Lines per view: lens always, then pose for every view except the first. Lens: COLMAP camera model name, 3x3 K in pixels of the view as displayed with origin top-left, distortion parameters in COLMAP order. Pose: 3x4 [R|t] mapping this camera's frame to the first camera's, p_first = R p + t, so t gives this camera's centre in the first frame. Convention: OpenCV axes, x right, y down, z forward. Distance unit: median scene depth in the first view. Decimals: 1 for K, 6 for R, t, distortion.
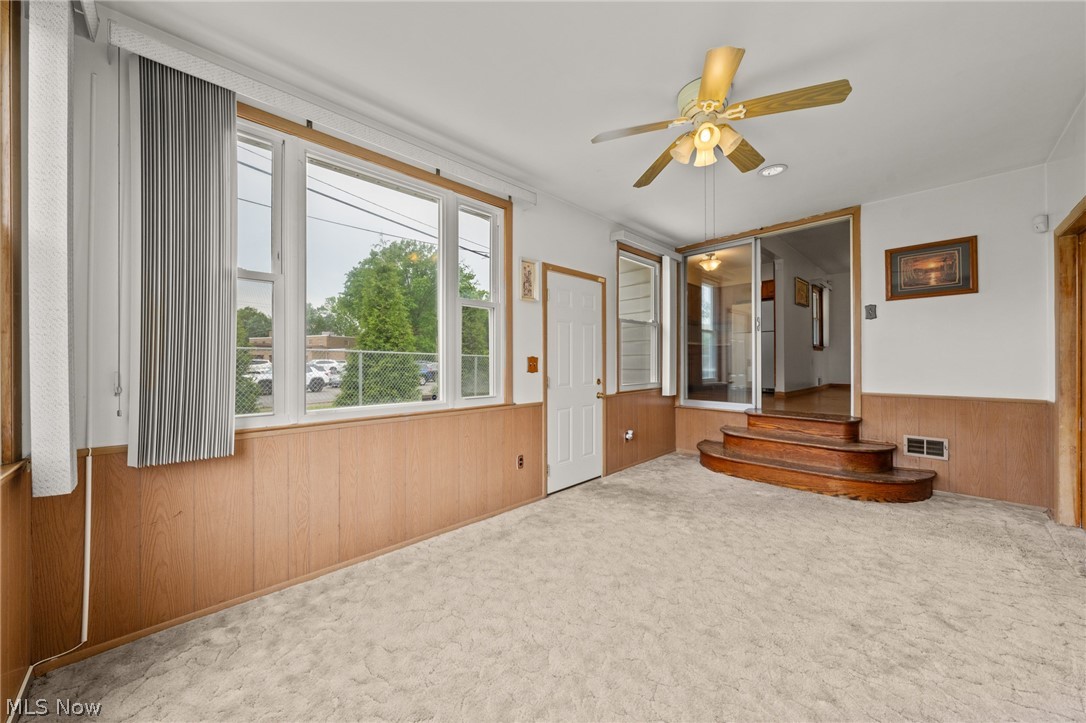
lens RADIAL K [[389.6, 0, 549.6], [0, 389.6, 360.2], [0, 0, 1]] dist [-0.000935, -0.000041]
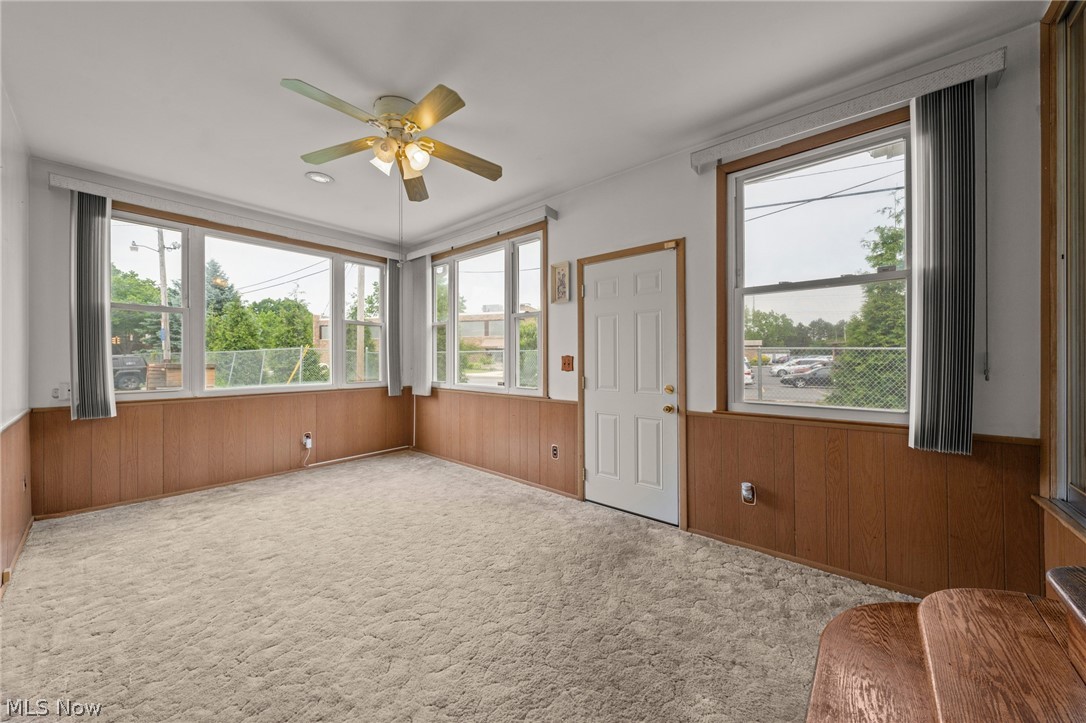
lens RADIAL K [[389.6, 0, 549.6], [0, 389.6, 360.2], [0, 0, 1]] dist [-0.000935, -0.000041]
pose [[0.068723, 0.006219, -0.997616, 0.970549], [0.004133, 0.999970, 0.006518, -0.004158], [0.997627, -0.004571, 0.068695, 0.868305]]
